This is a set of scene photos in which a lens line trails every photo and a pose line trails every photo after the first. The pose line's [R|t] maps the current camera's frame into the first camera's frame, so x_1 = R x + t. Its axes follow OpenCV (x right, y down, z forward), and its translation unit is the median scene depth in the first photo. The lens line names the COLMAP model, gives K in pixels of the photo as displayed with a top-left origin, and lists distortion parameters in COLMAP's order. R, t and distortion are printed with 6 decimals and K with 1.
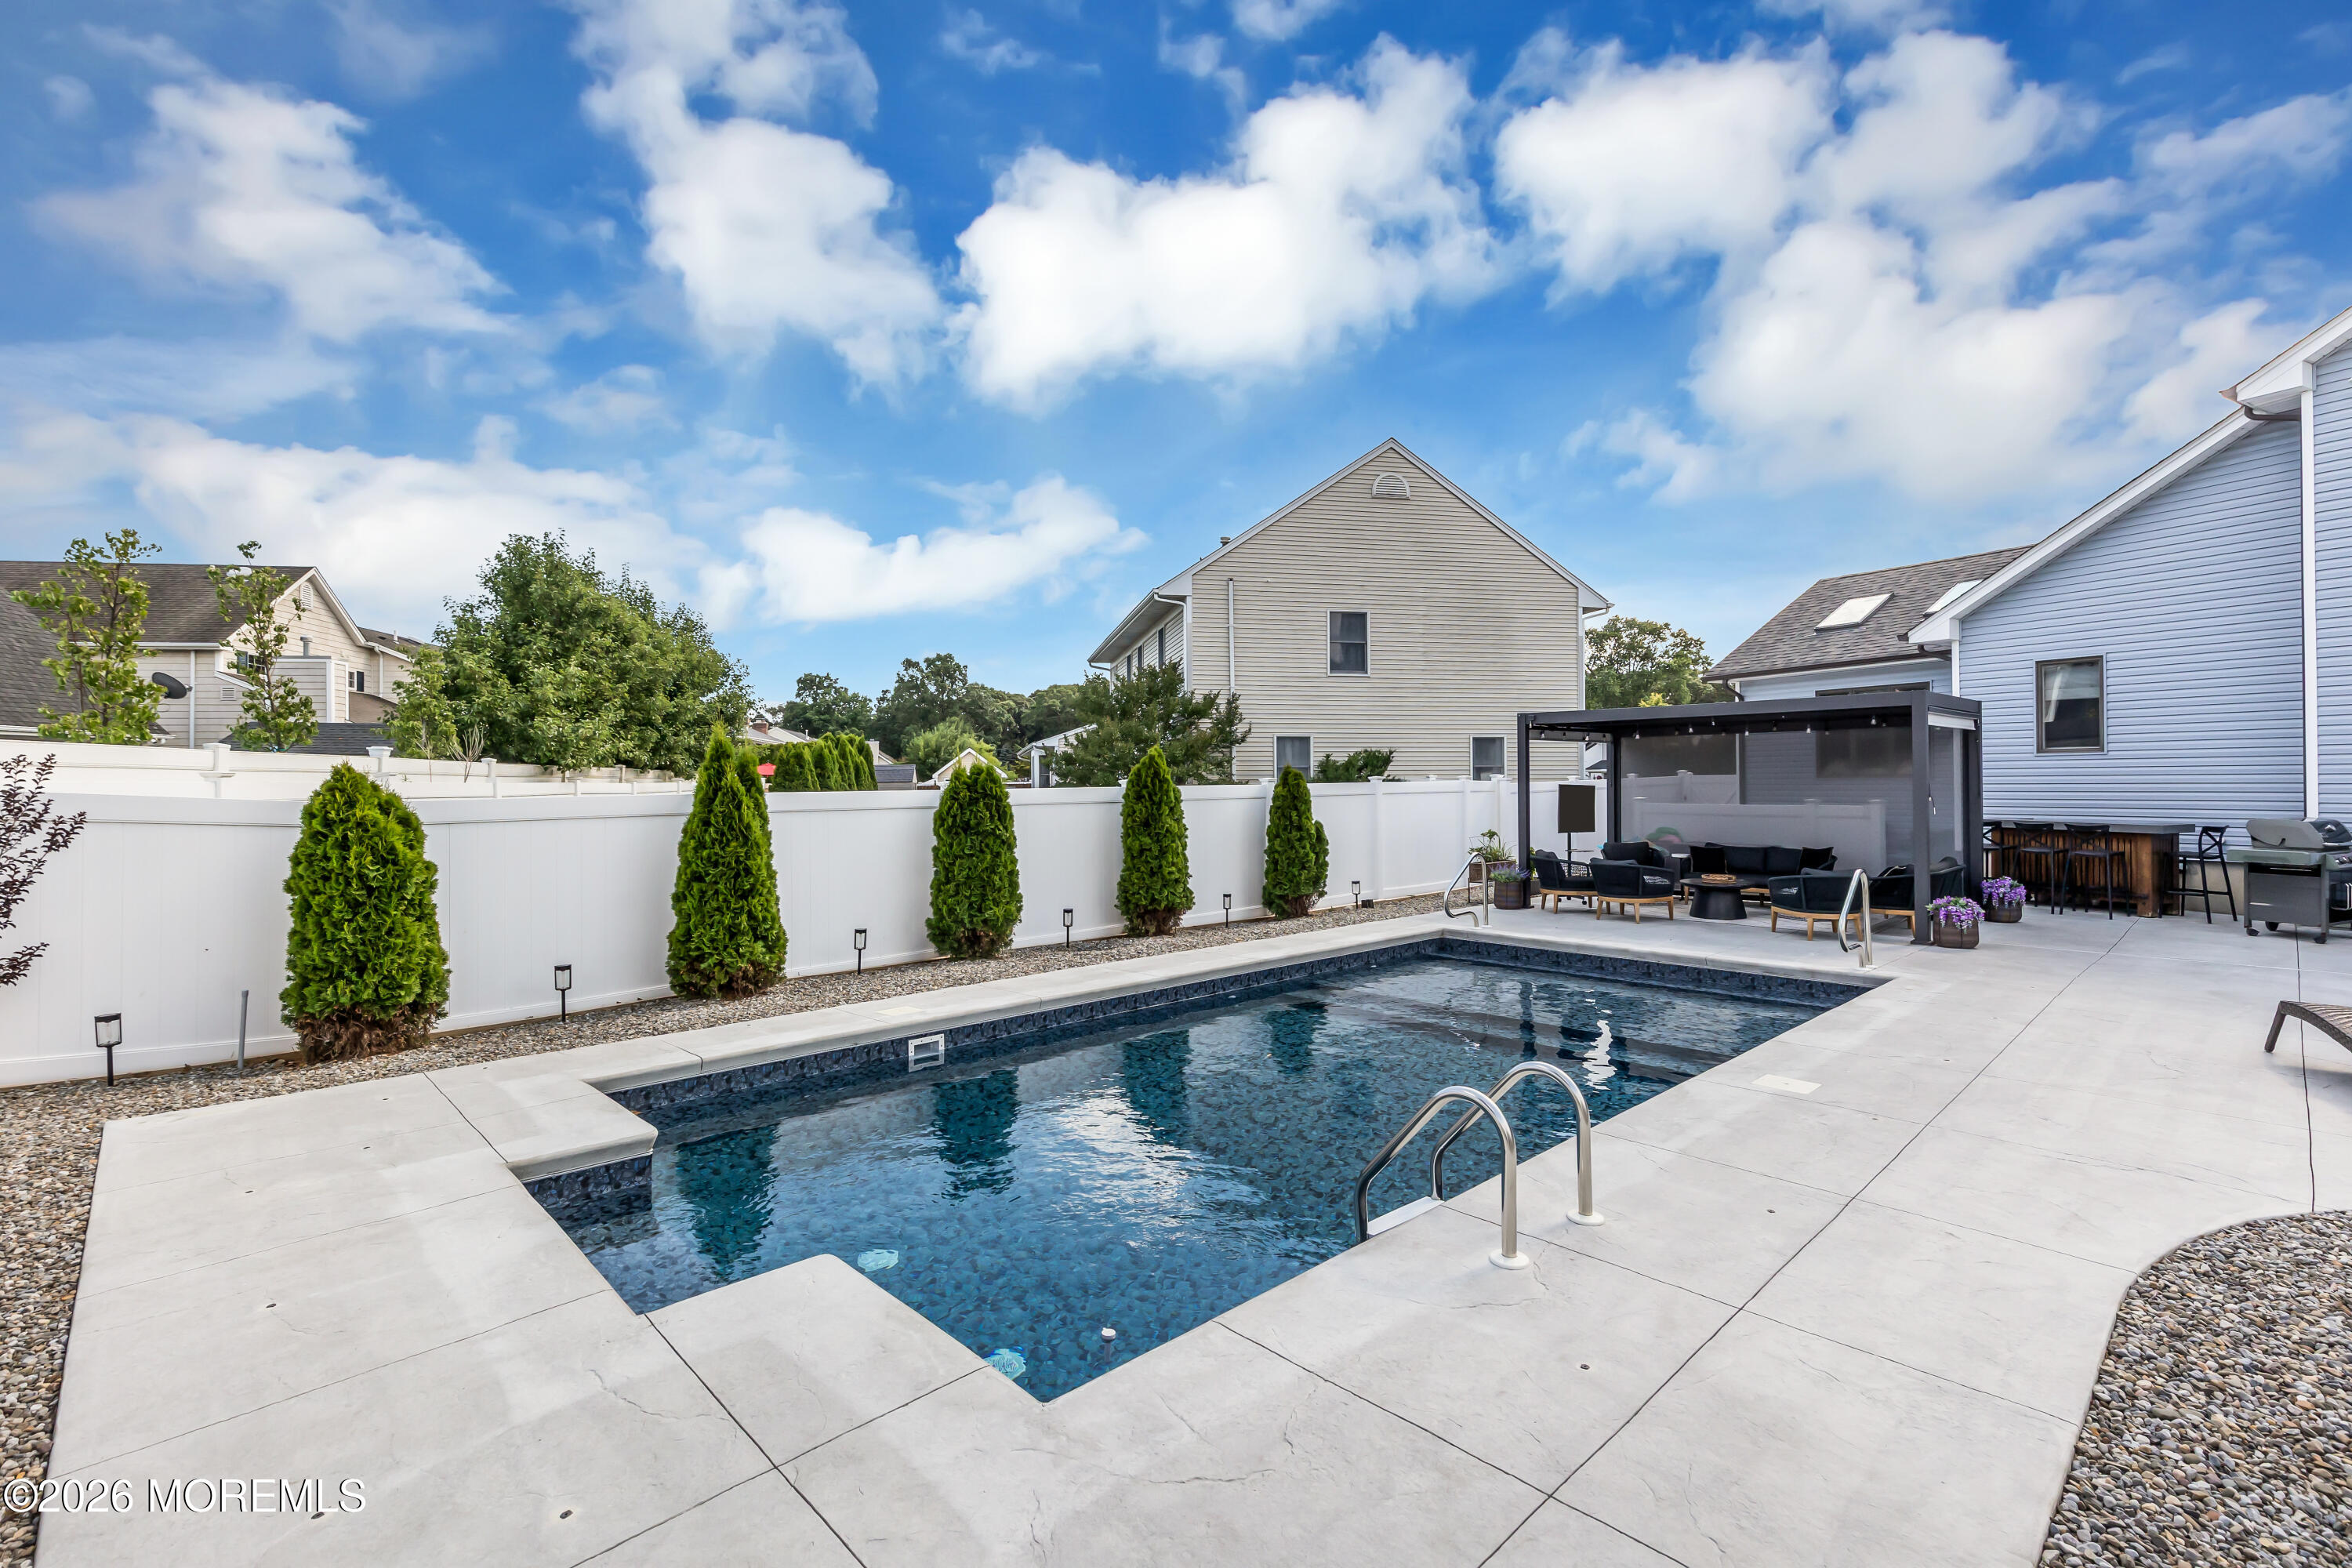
lens RADIAL K [[1059.6, 0, 1178.1], [0, 1059.6, 779.6], [0, 0, 1]] dist [0.010759, -0.001251]
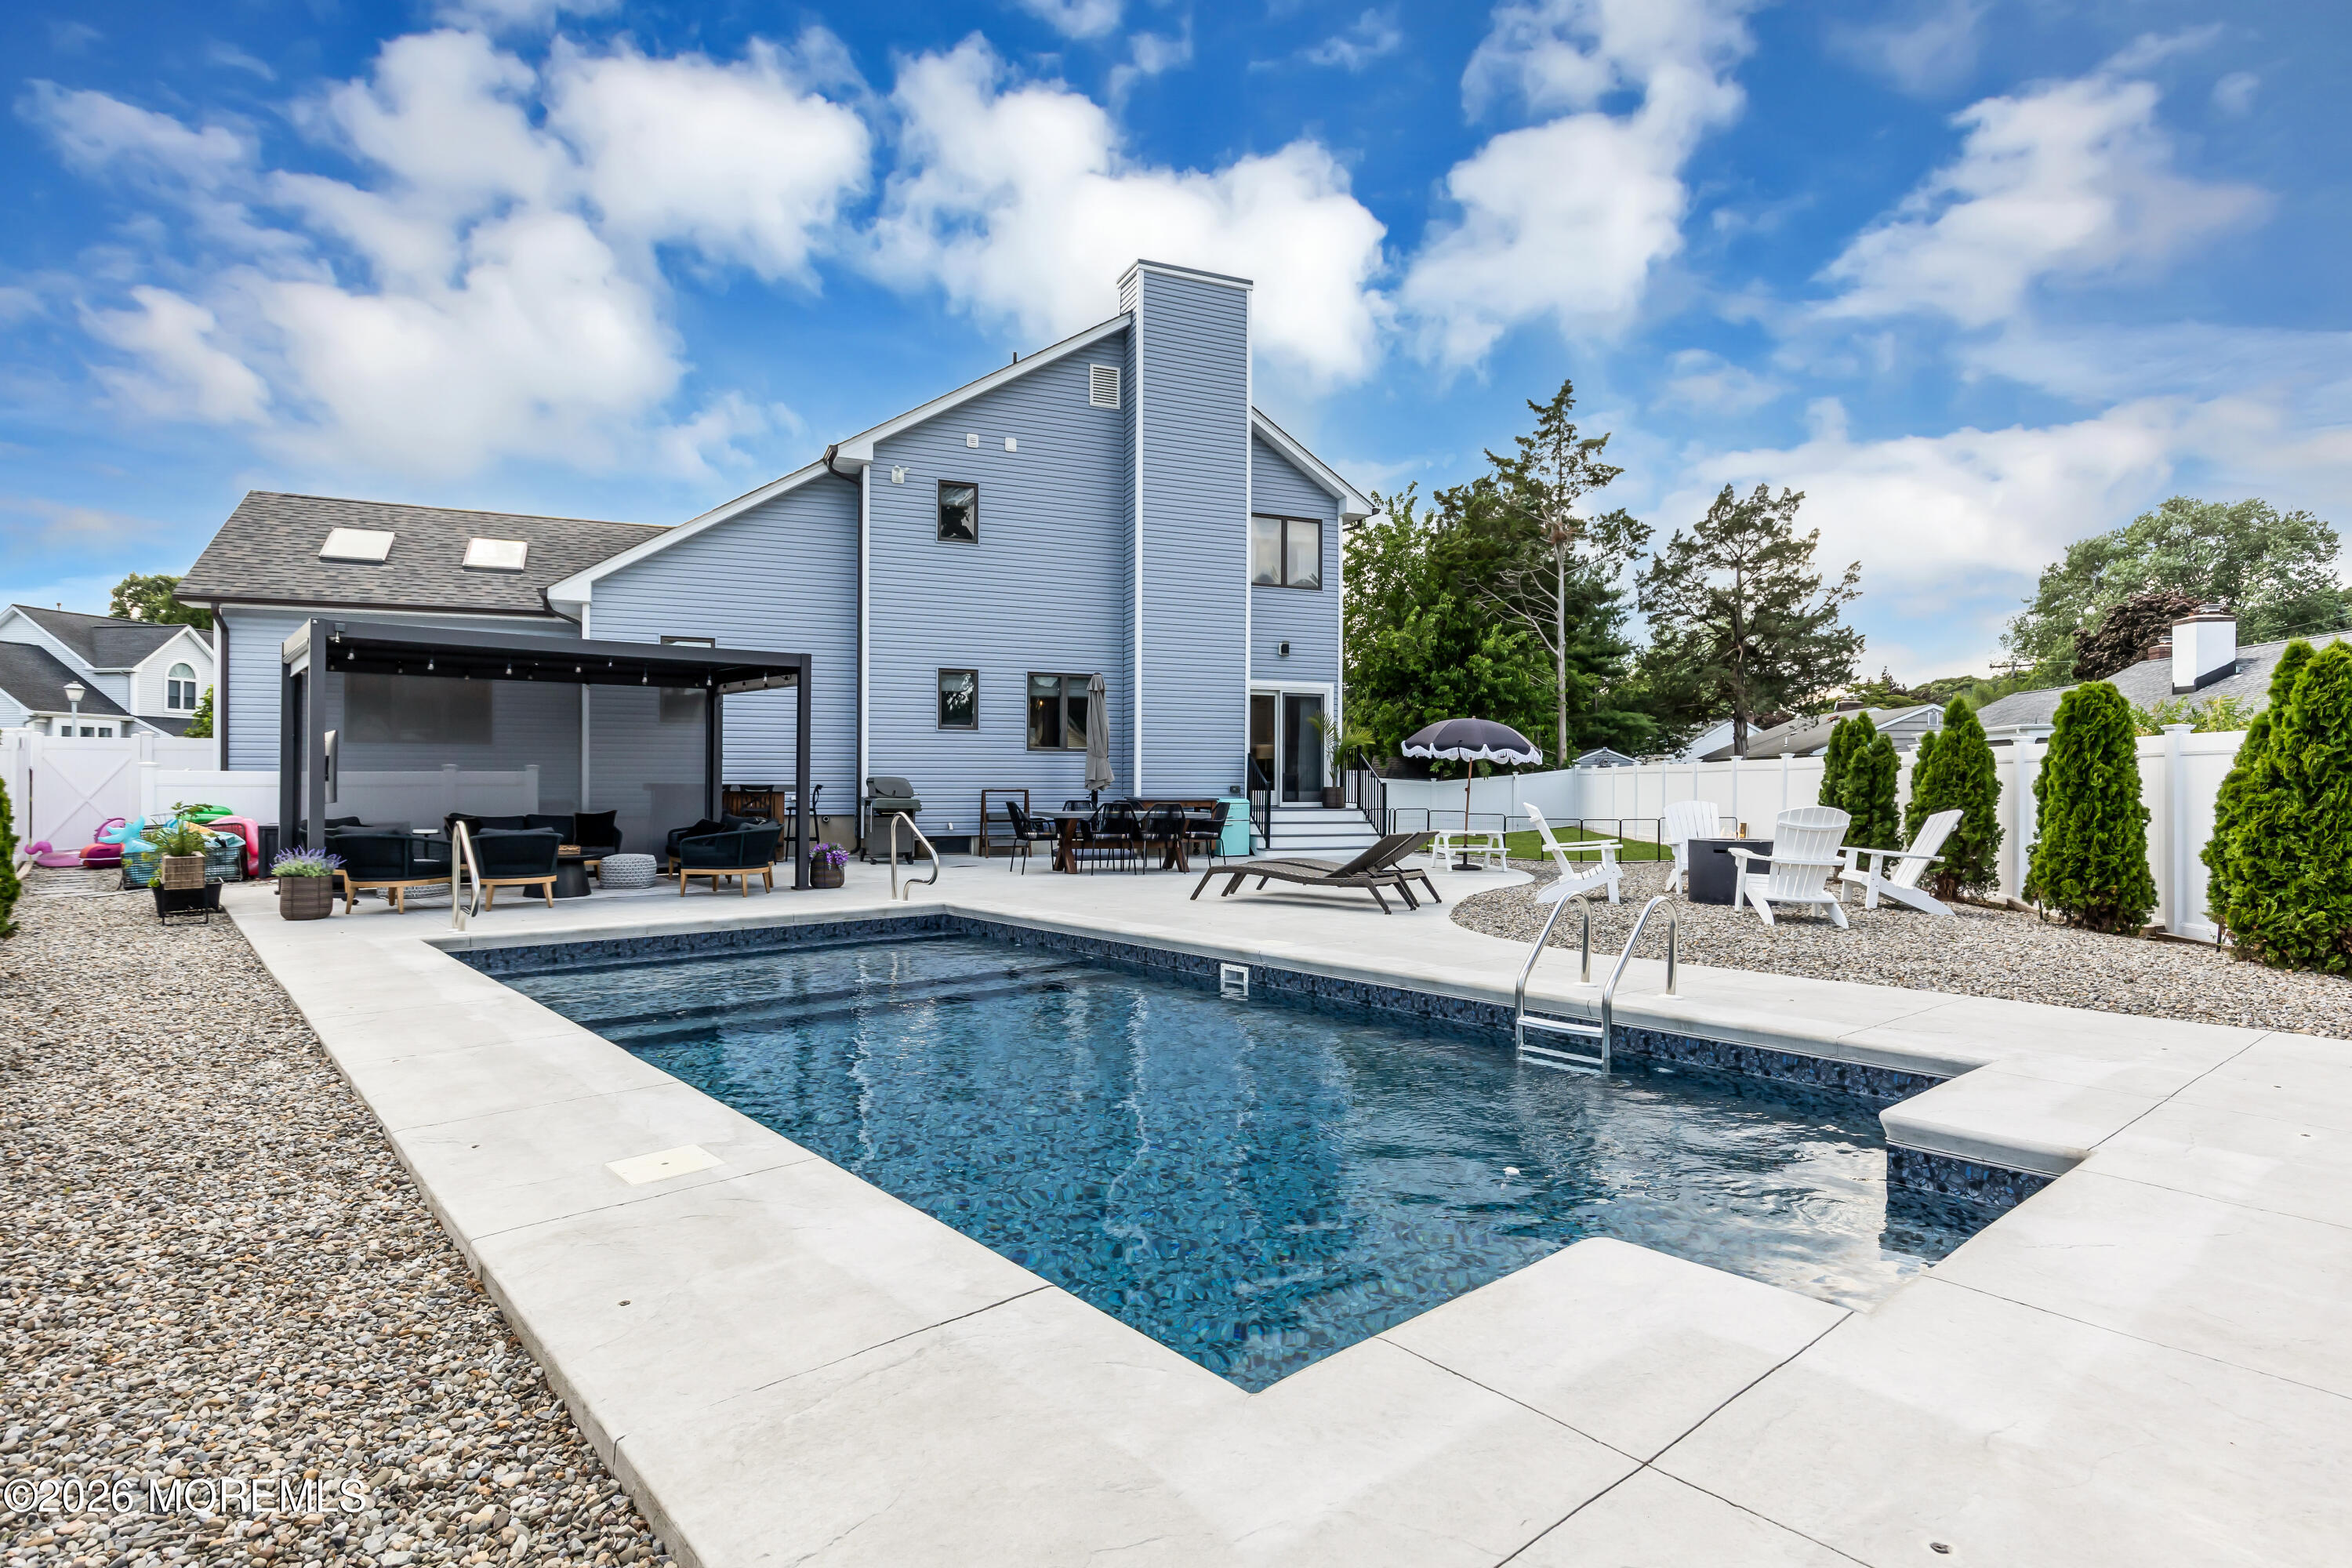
lens RADIAL K [[1240.1, 0, 1176.0], [0, 1240.1, 784.0], [0, 0, 1]] dist [0.002218, 0.000041]
pose [[0.050215, 0.003541, 0.998732, -0.461642], [-0.007795, 0.999965, -0.003153, 0.042217], [-0.998708, -0.007627, 0.050240, 0.483827]]
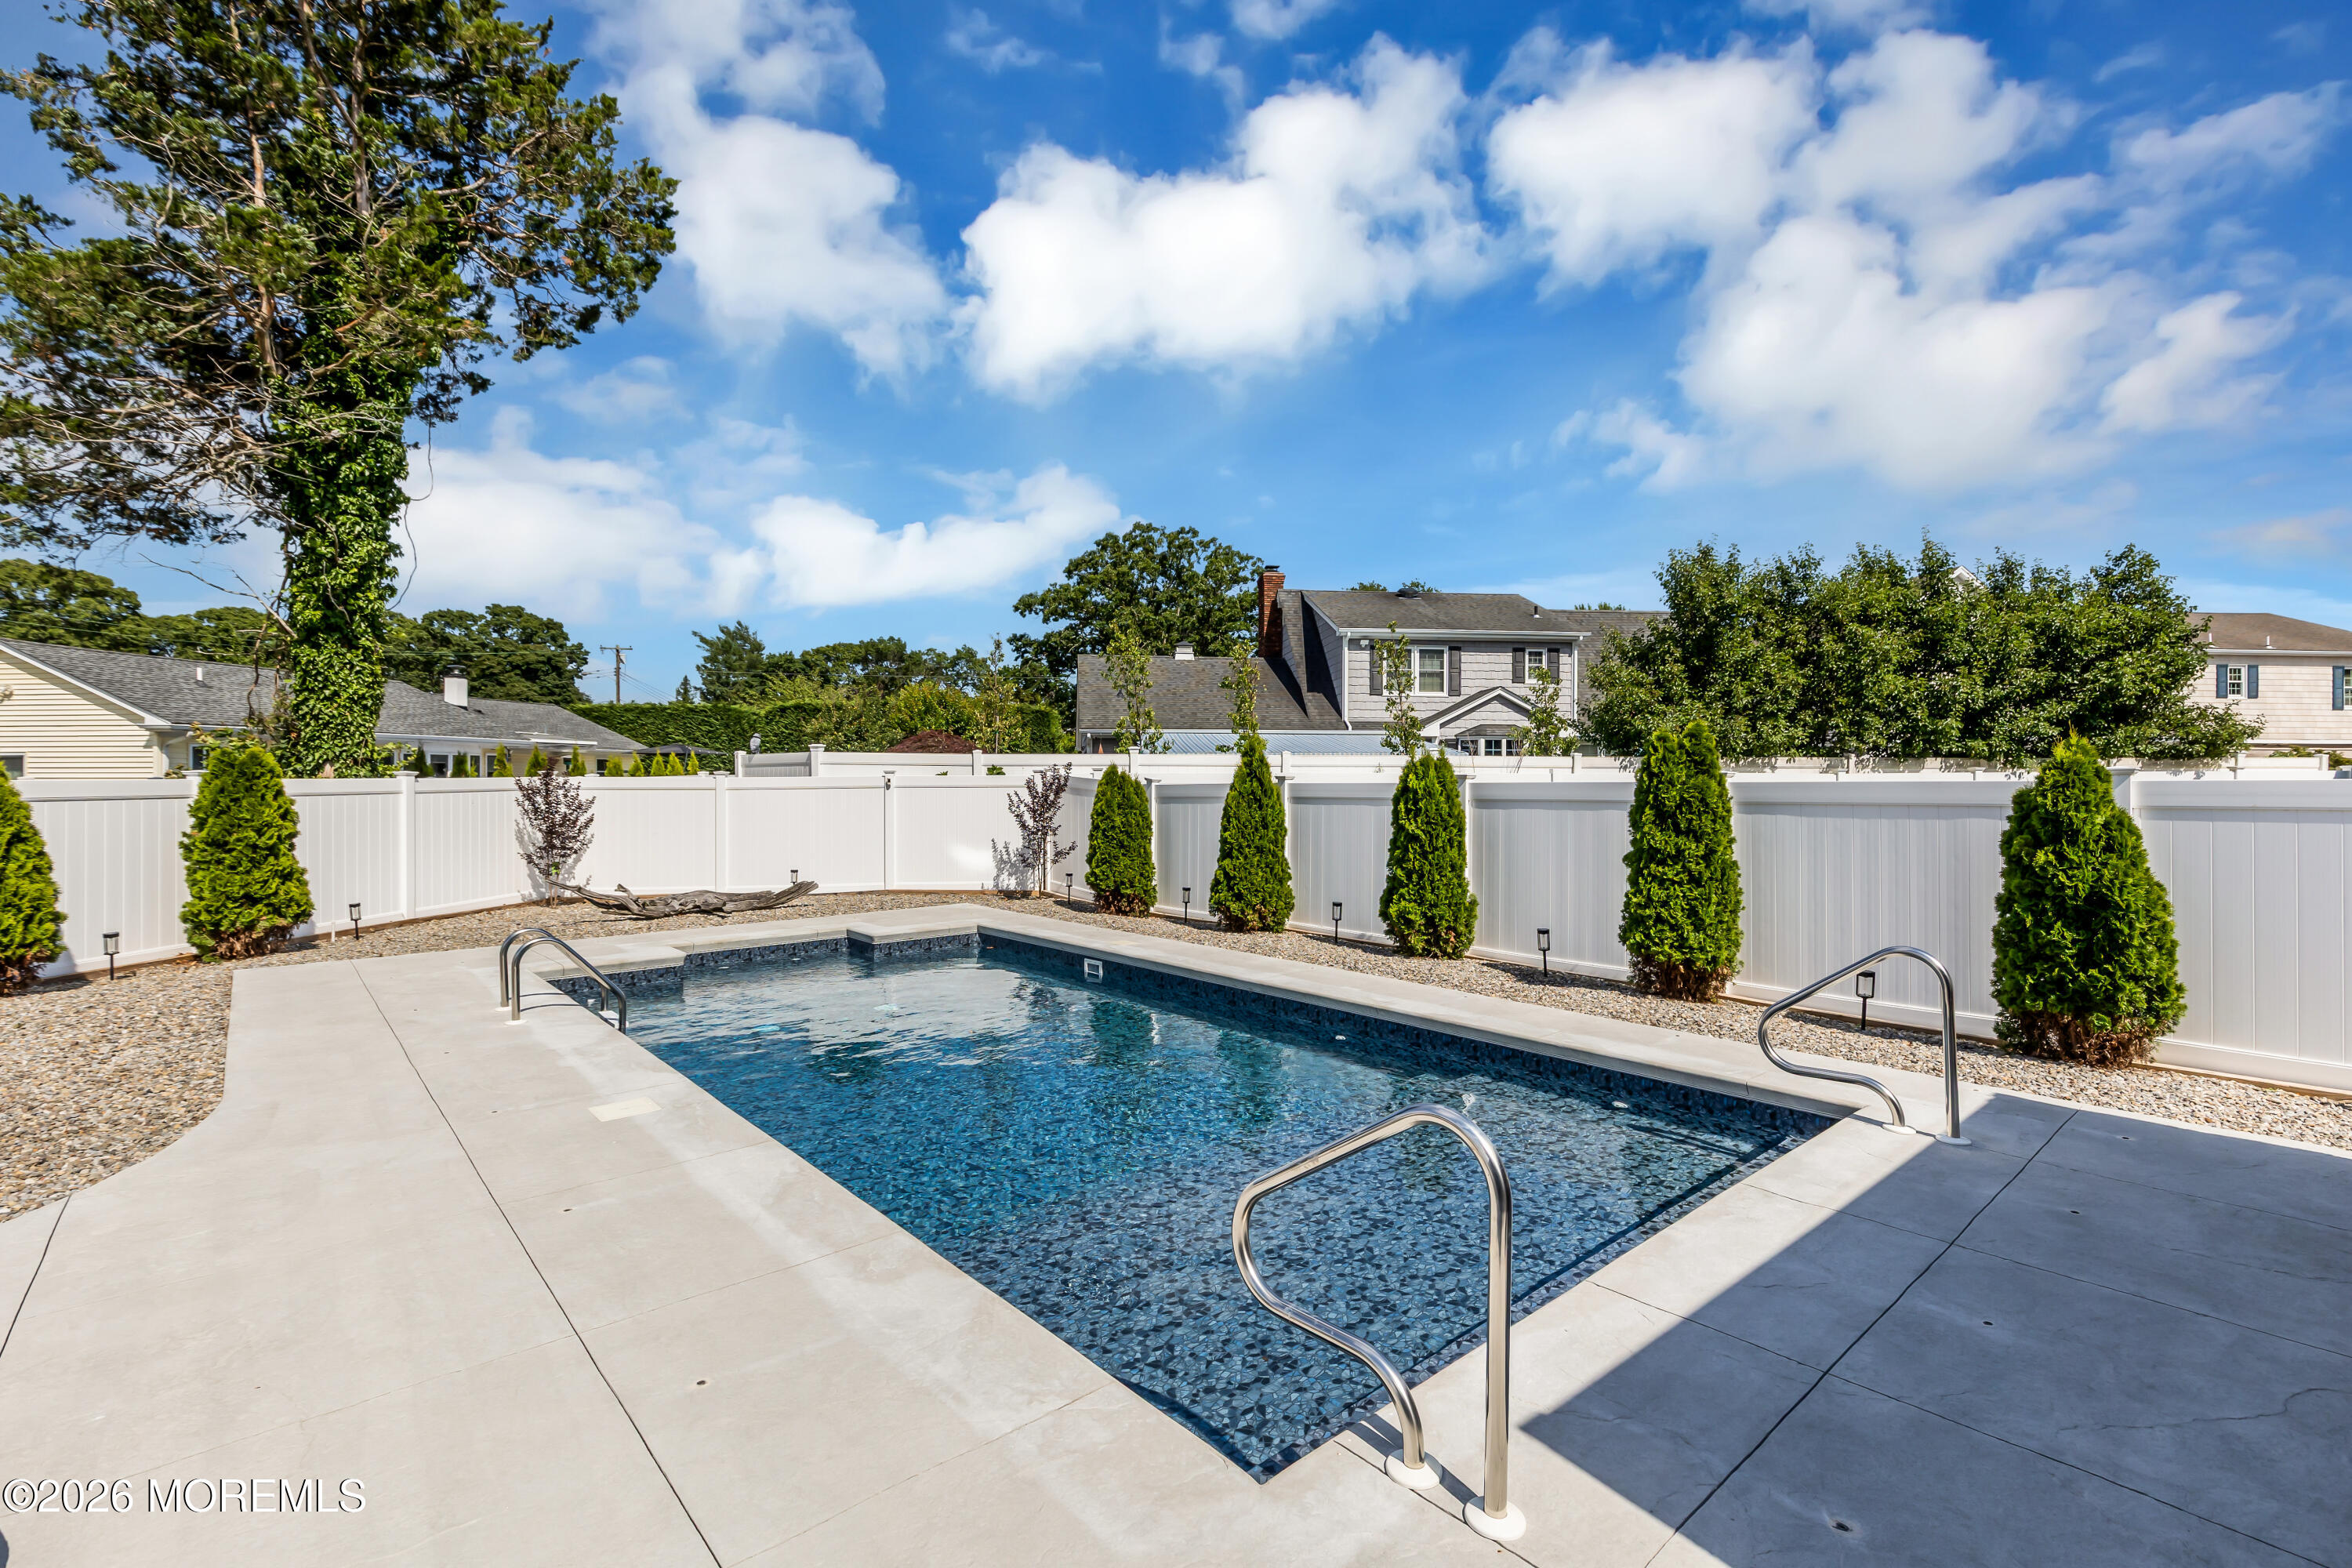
lens RADIAL K [[1059.6, 0, 1178.1], [0, 1059.6, 779.6], [0, 0, 1]] dist [0.010759, -0.001251]
pose [[-0.036265, 0.007577, -0.999313, 0.672872], [0.000571, 0.999971, 0.007562, -0.000419], [0.999342, -0.000296, -0.036268, 0.692799]]
